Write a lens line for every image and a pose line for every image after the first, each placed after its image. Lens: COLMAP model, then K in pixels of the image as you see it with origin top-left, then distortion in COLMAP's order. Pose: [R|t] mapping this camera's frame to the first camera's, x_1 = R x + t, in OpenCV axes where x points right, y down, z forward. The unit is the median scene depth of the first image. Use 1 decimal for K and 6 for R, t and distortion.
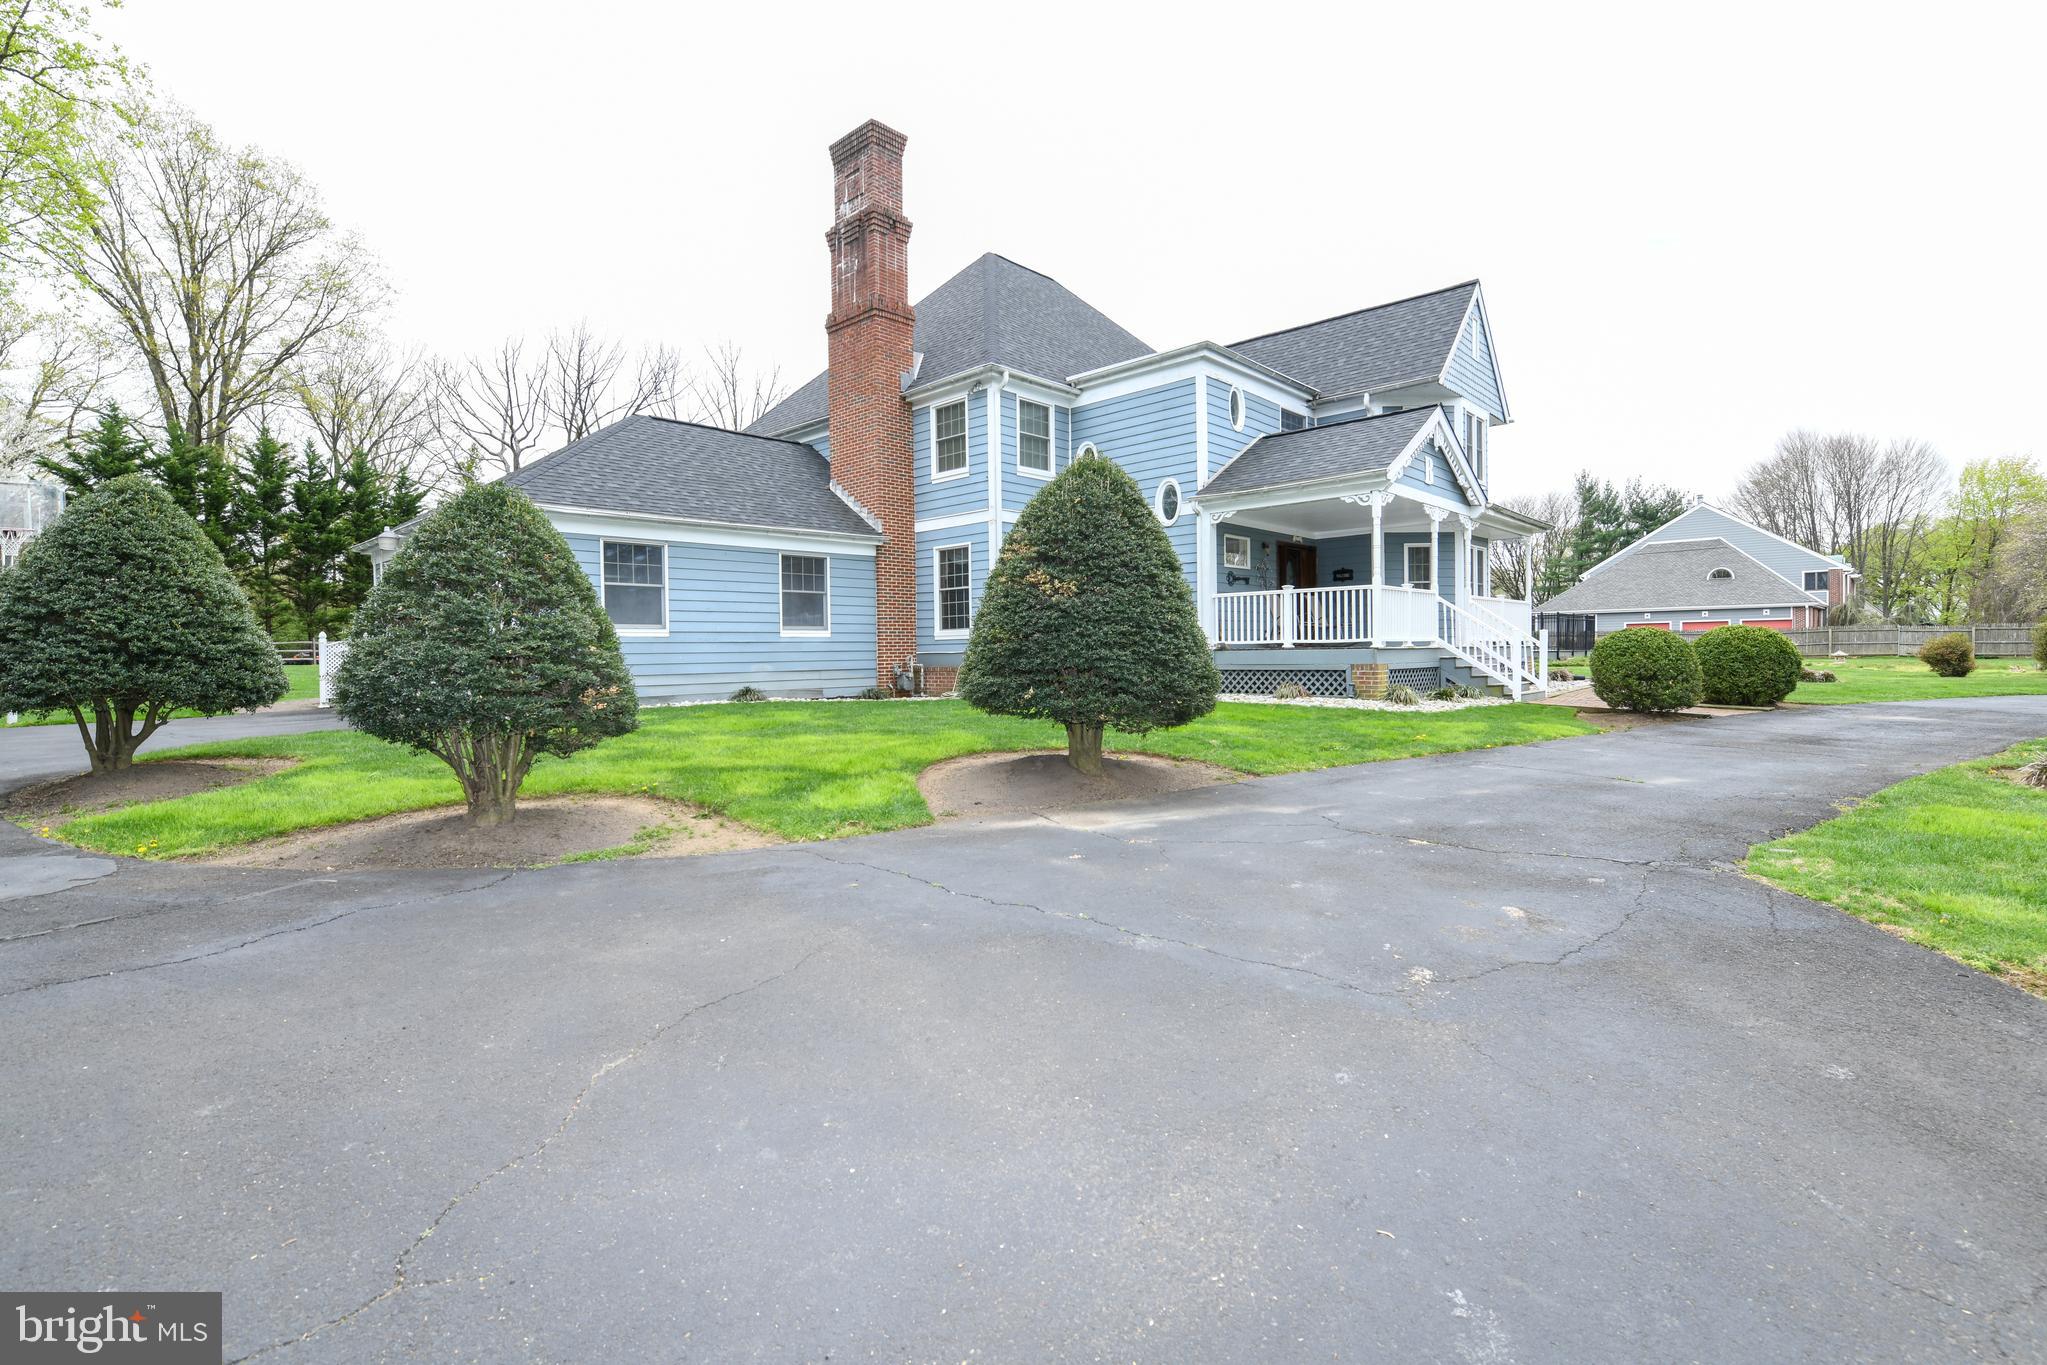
lens RADIAL K [[979.0, 0, 937.1], [0, 979.0, 664.3], [0, 0, 1]] dist [-0.010827, -0.000655]
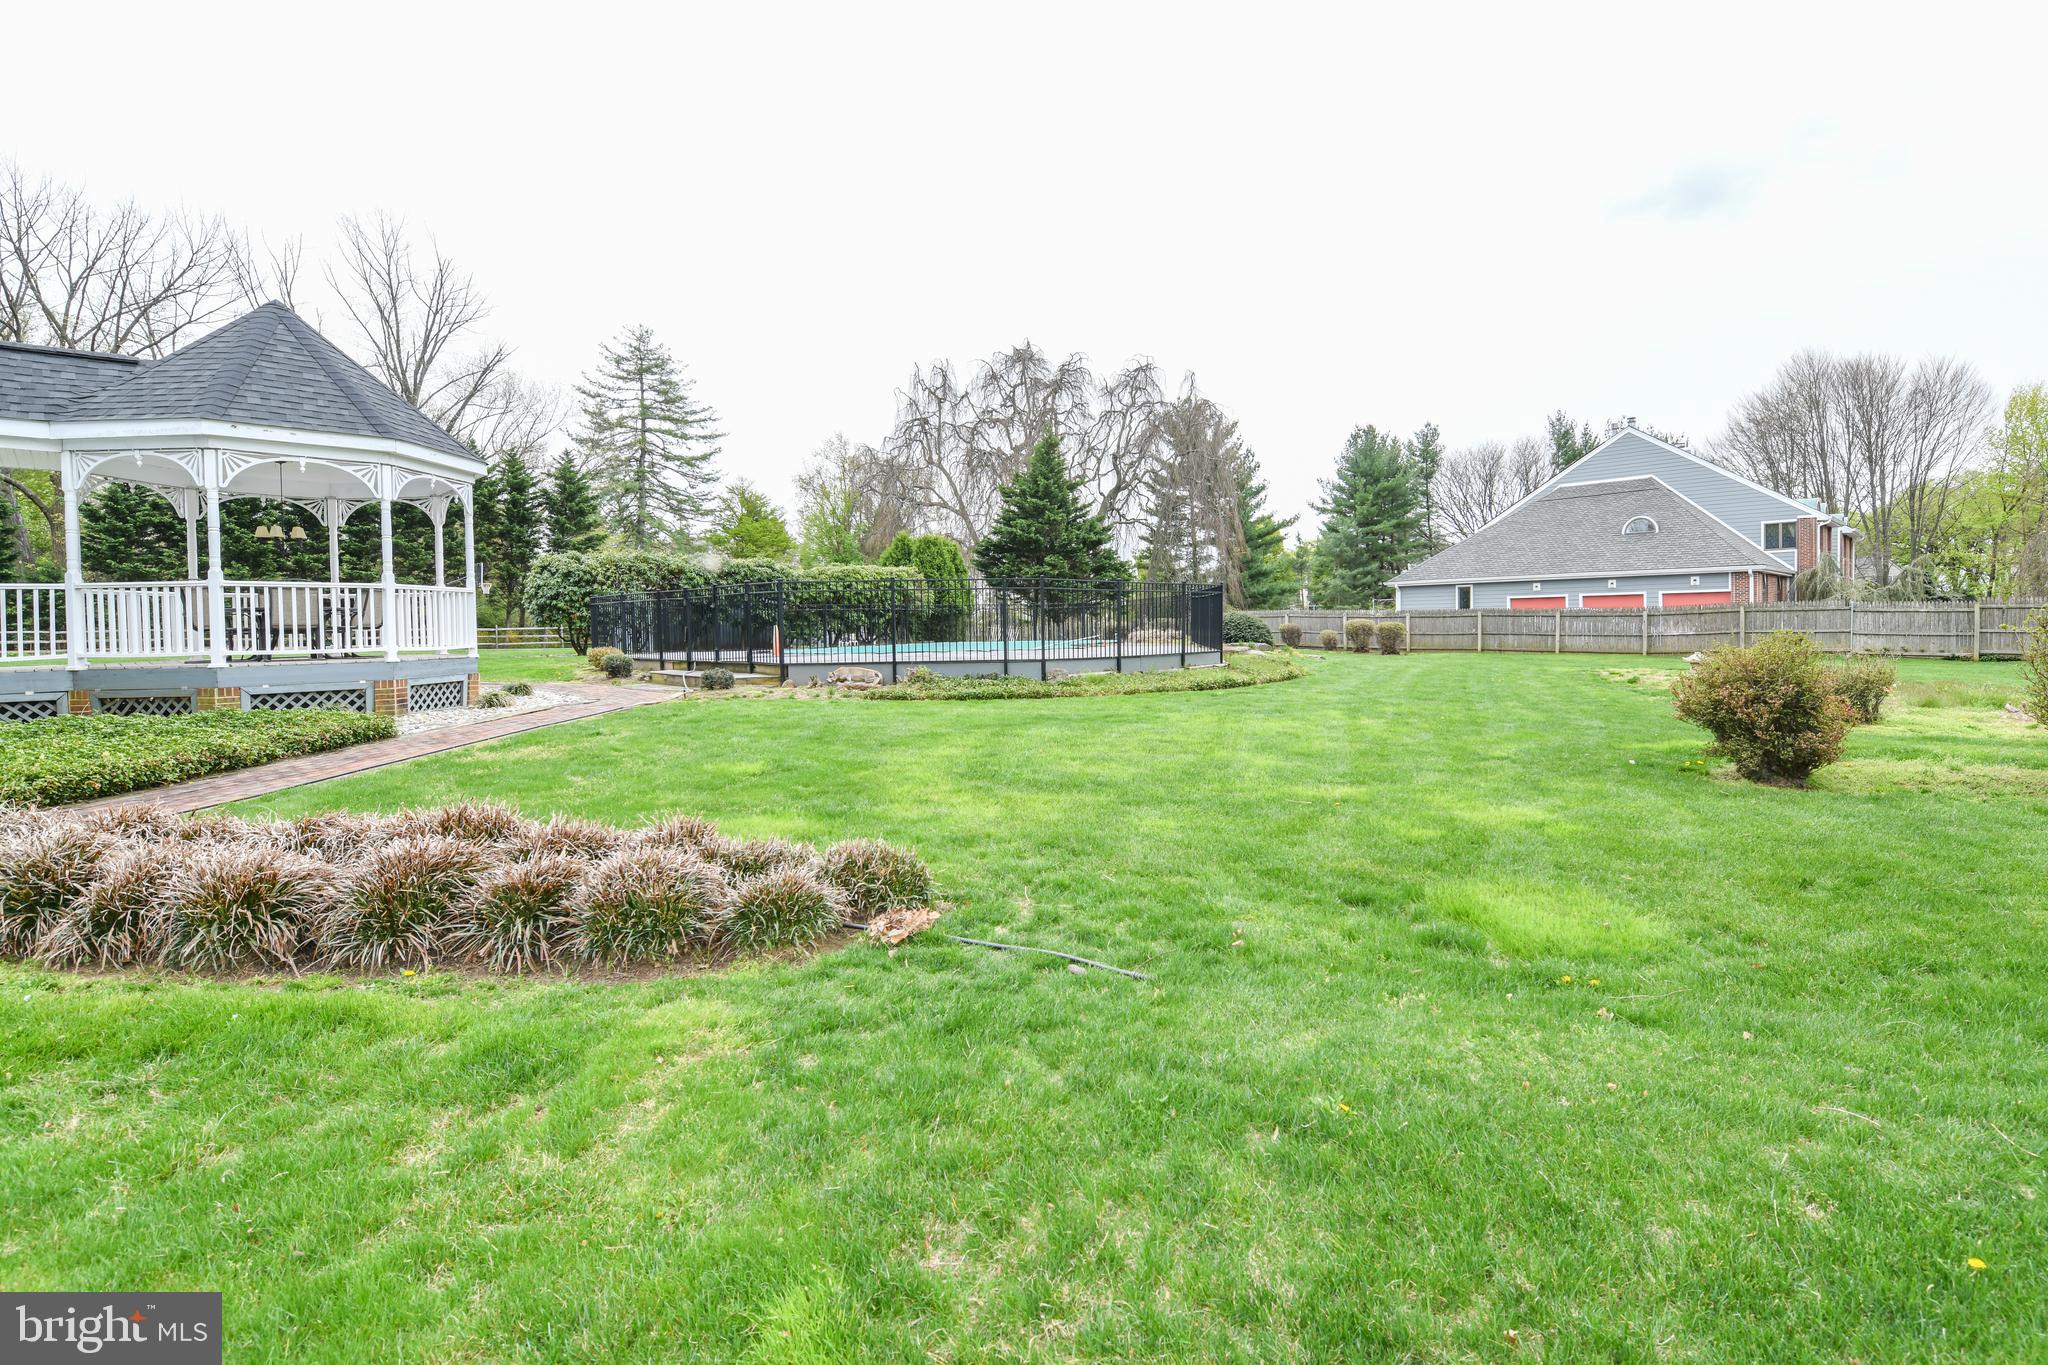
lens RADIAL K [[938.3, 0, 1071.8], [0, 938.3, 641.9], [0, 0, 1]] dist [-0.010193, -0.002224]
pose [[0.999983, -0.003055, 0.005043, 0.406488], [0.003029, 0.999982, 0.005161, -0.015621], [-0.005059, -0.005145, 0.999974, 0.345869]]
